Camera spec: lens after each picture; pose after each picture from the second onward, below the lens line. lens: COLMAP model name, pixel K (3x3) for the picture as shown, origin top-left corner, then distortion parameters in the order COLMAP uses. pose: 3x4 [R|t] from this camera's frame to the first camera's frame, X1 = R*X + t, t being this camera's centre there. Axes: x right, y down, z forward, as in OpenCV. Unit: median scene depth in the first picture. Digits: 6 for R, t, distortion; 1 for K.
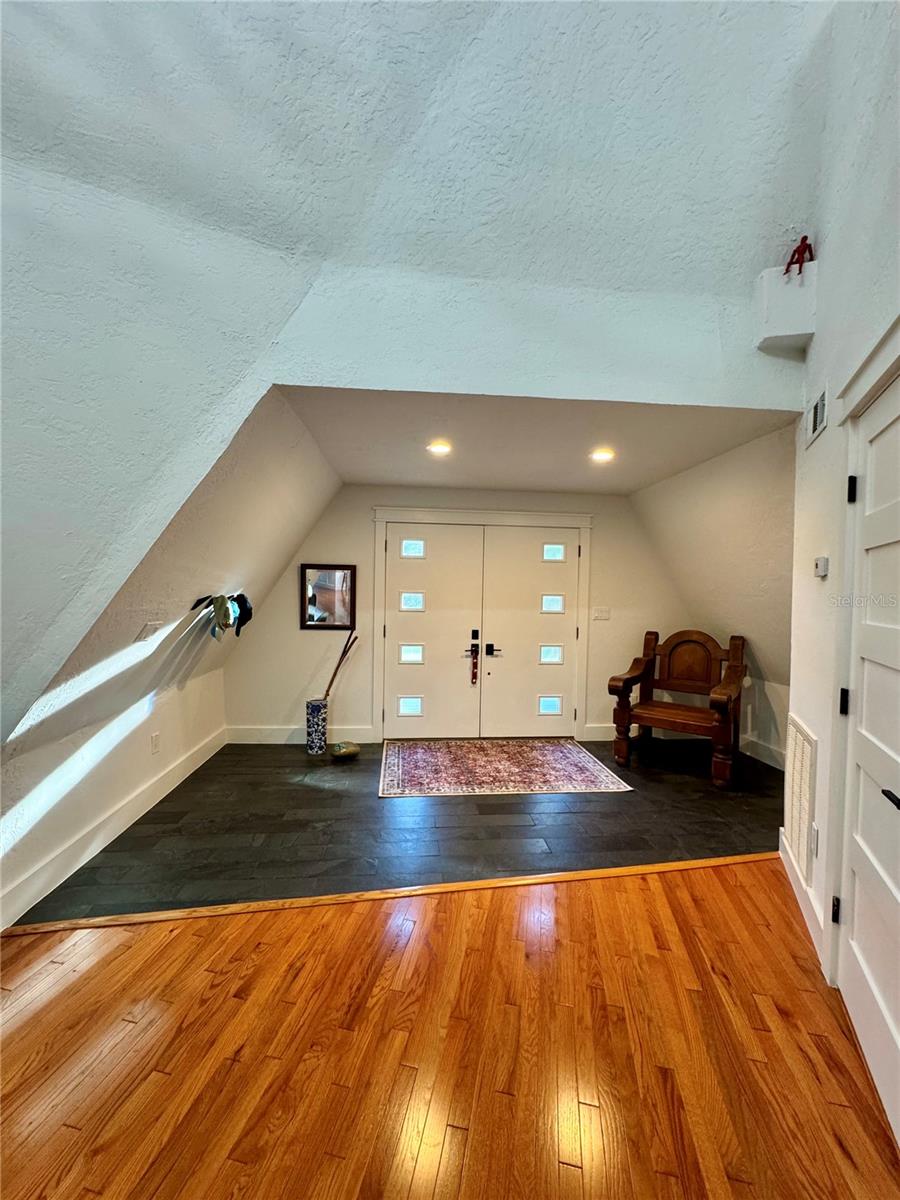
lens RADIAL K [[485.9, 0, 450.0], [0, 485.9, 600.0], [0, 0, 1]] dist [-0.003410, -0.000114]
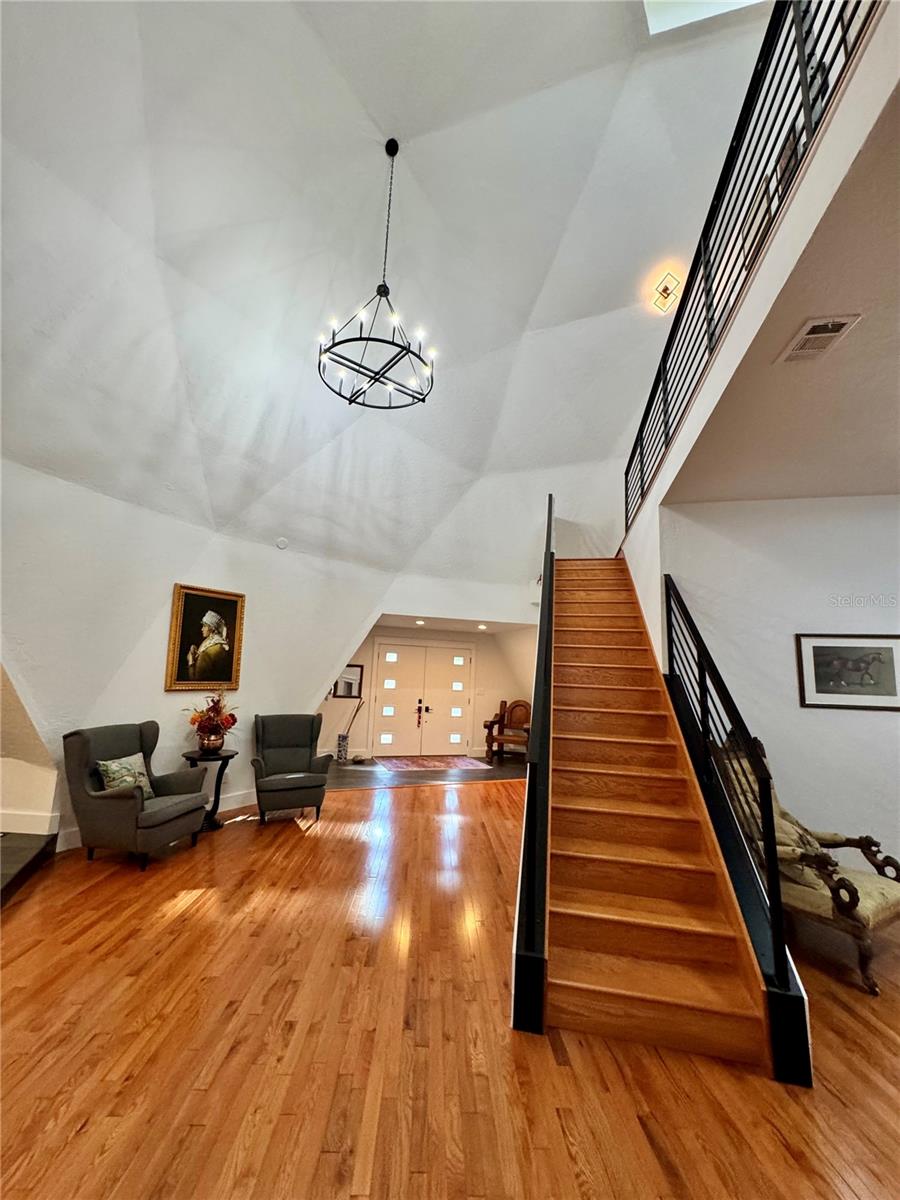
lens RADIAL K [[474.9, 0, 450.0], [0, 474.9, 600.0], [0, 0, 1]] dist [-0.013038, 0.000039]
pose [[0.969269, 0.059022, 0.238819, -0.331741], [-0.017742, 0.985036, -0.171435, -0.007573], [-0.245364, 0.161930, 0.955811, -0.996730]]
